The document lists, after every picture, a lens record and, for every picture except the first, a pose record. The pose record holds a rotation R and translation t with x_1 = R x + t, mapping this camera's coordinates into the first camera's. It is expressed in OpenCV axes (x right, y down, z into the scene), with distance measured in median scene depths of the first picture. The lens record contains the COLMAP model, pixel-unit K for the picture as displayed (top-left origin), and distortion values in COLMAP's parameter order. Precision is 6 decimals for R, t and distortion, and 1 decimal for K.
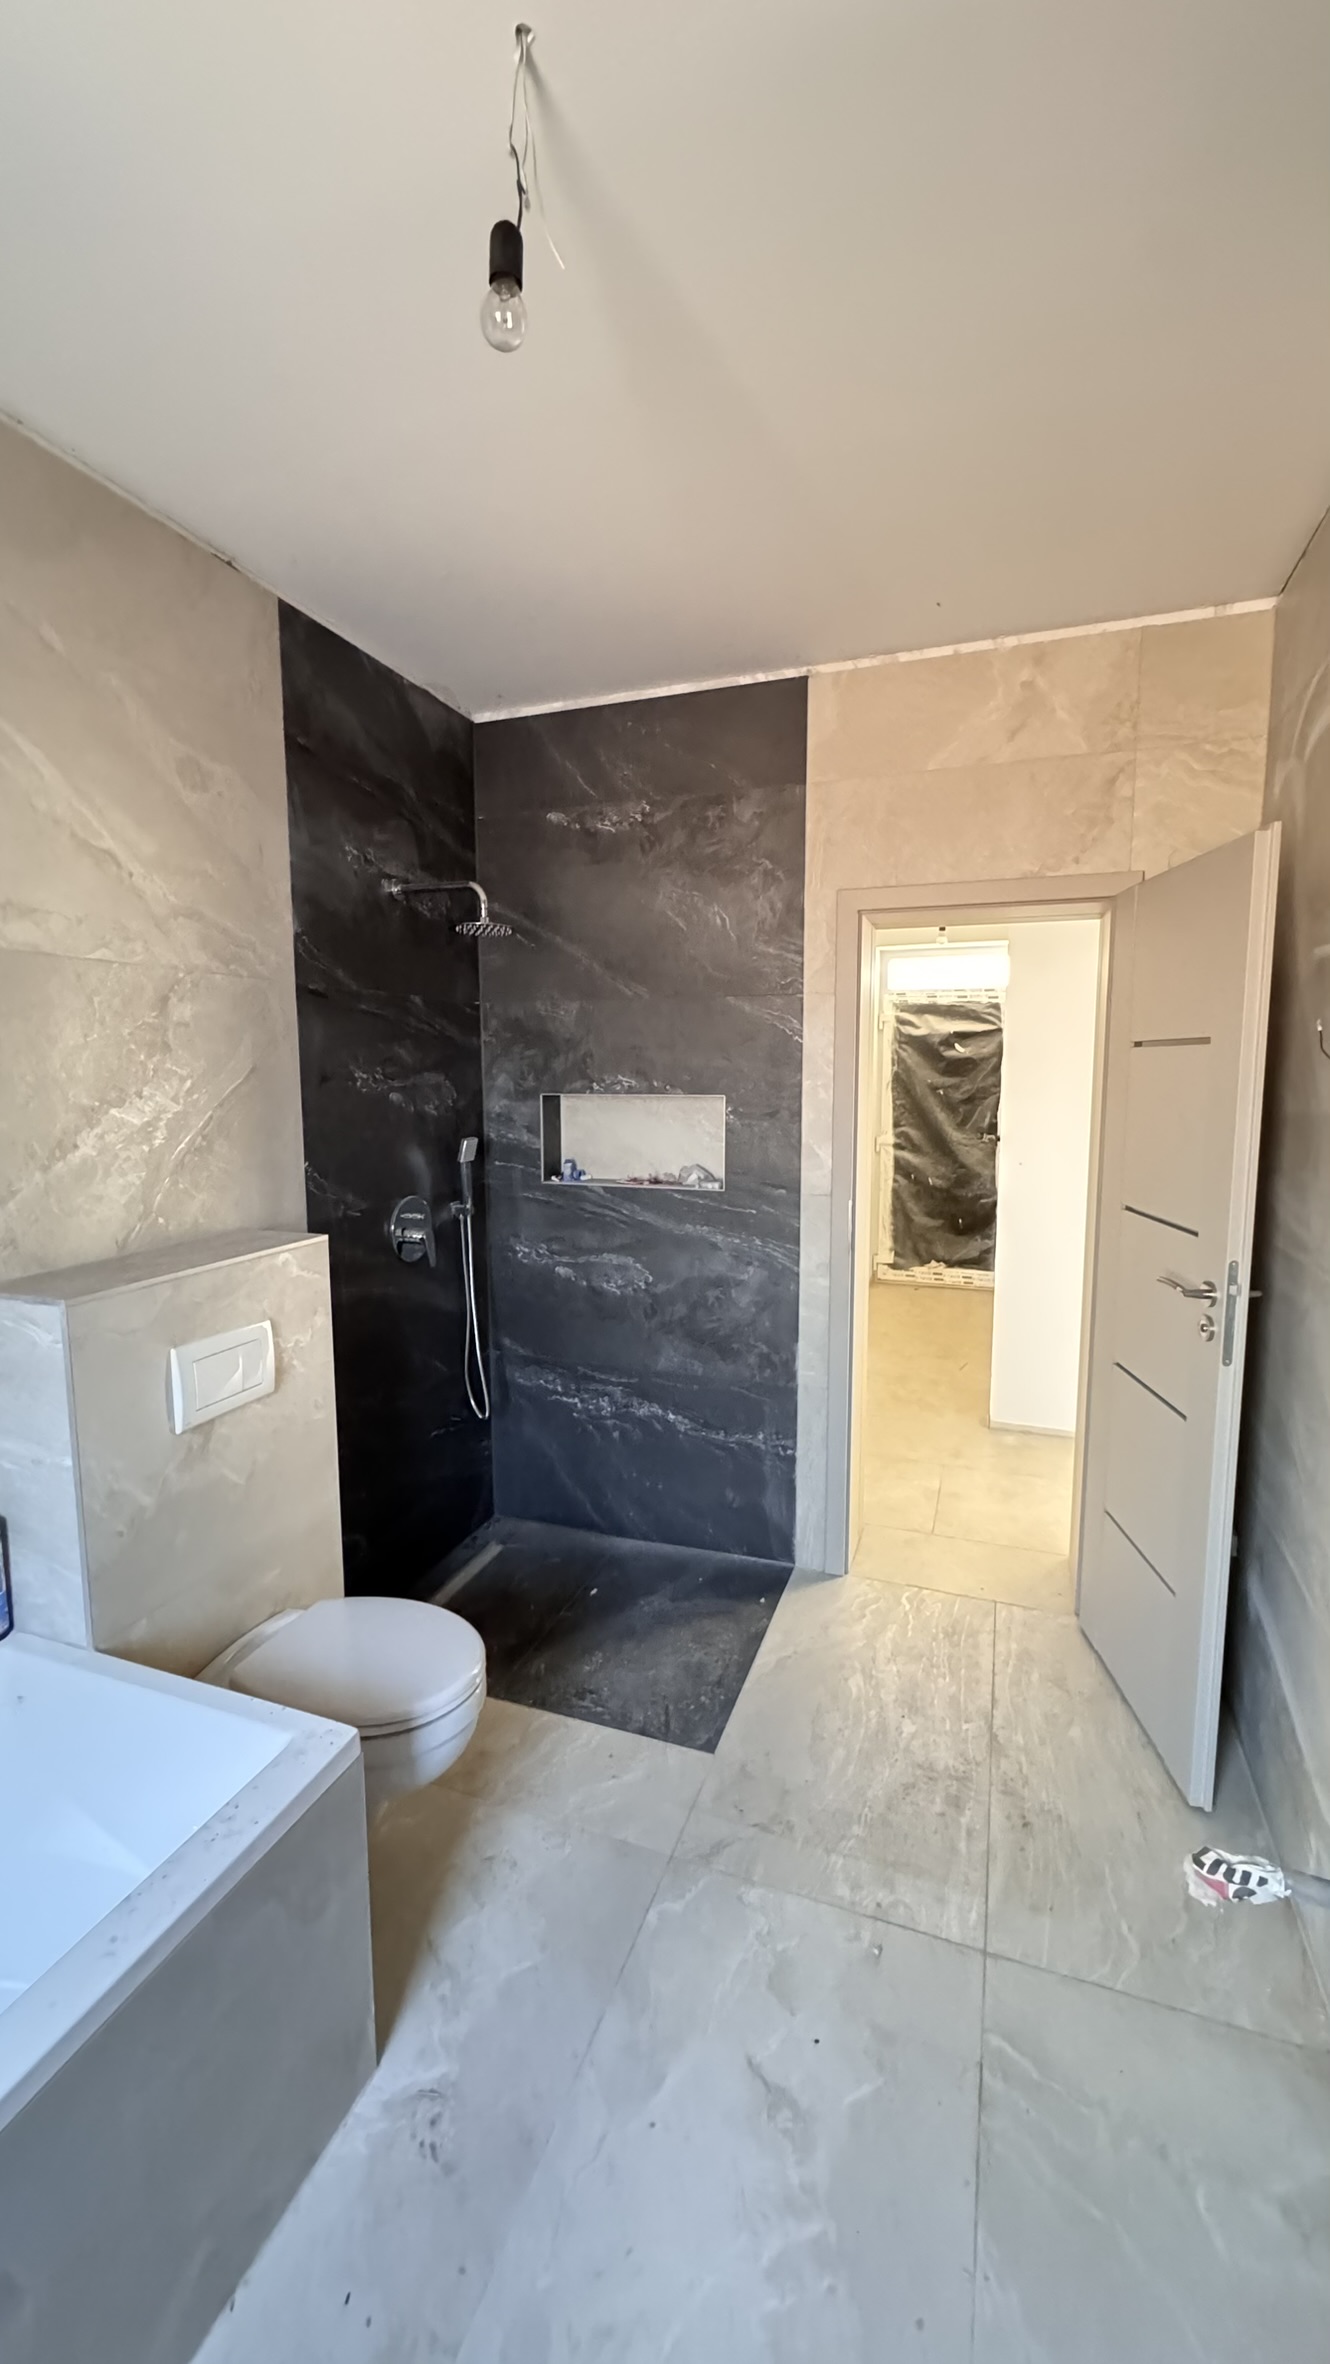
lens RADIAL K [[941.1, 0, 664.7], [0, 941.1, 1174.9], [0, 0, 1]] dist [-0.006865, -0.000251]
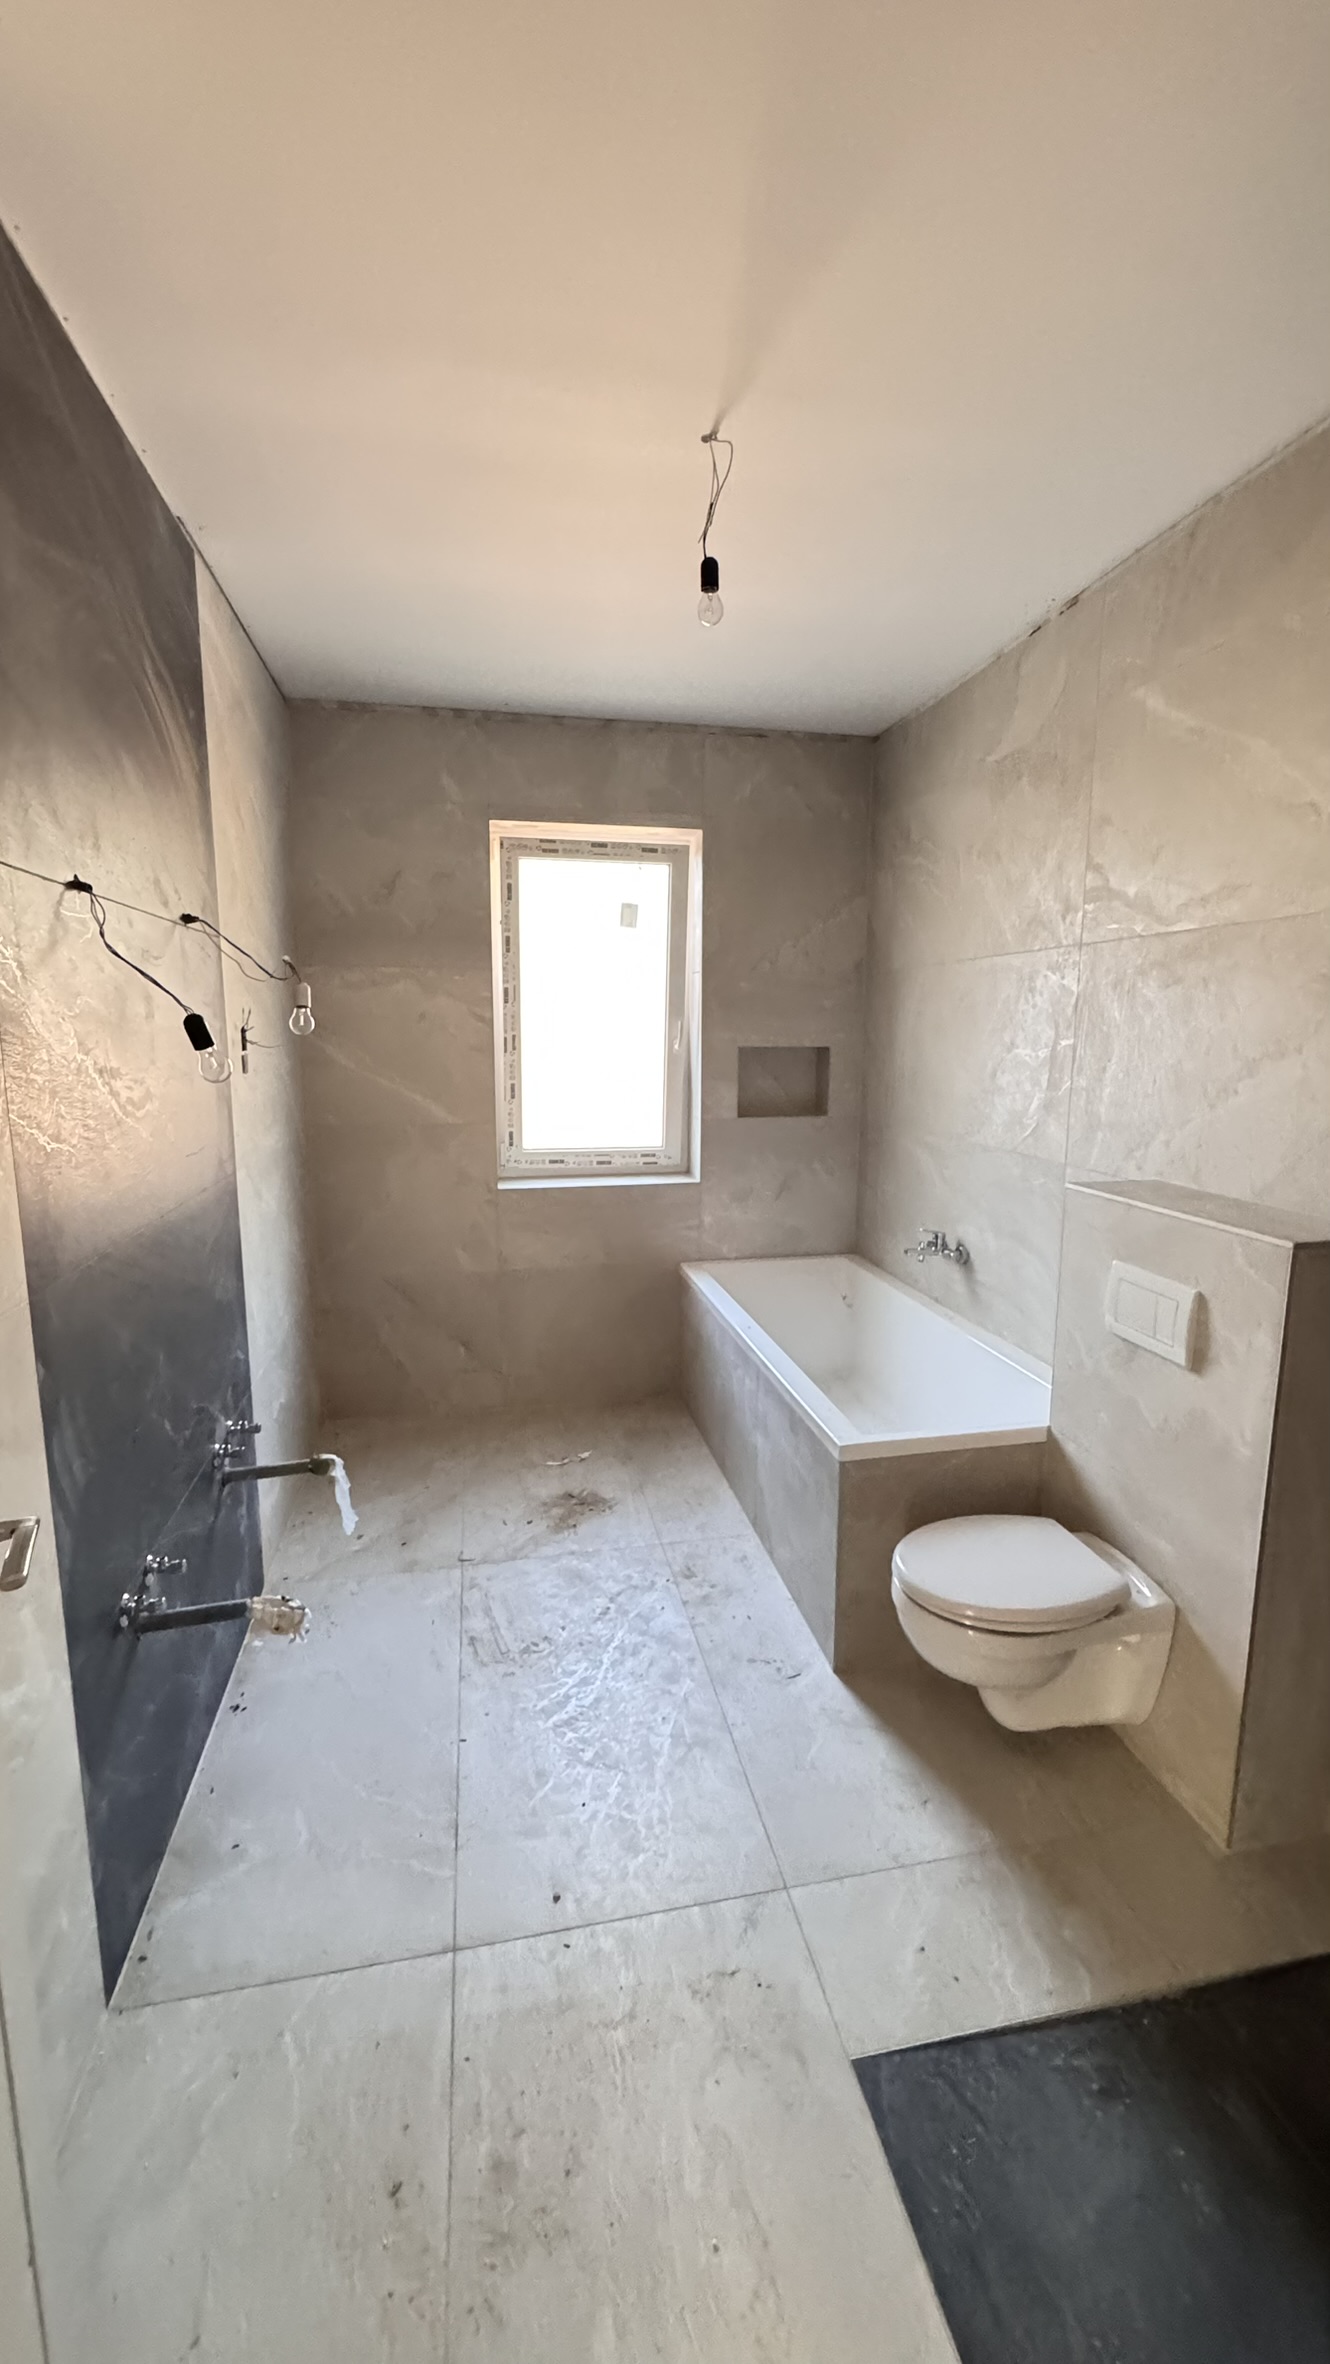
lens RADIAL K [[952.7, 0, 668.5], [0, 952.7, 1178.4], [0, 0, 1]] dist [-0.000432, -0.000037]
pose [[-0.852882, 0.085562, -0.515044, 0.448983], [-0.057540, 0.965068, 0.255605, -0.149308], [0.518923, 0.247637, -0.818166, 1.307107]]
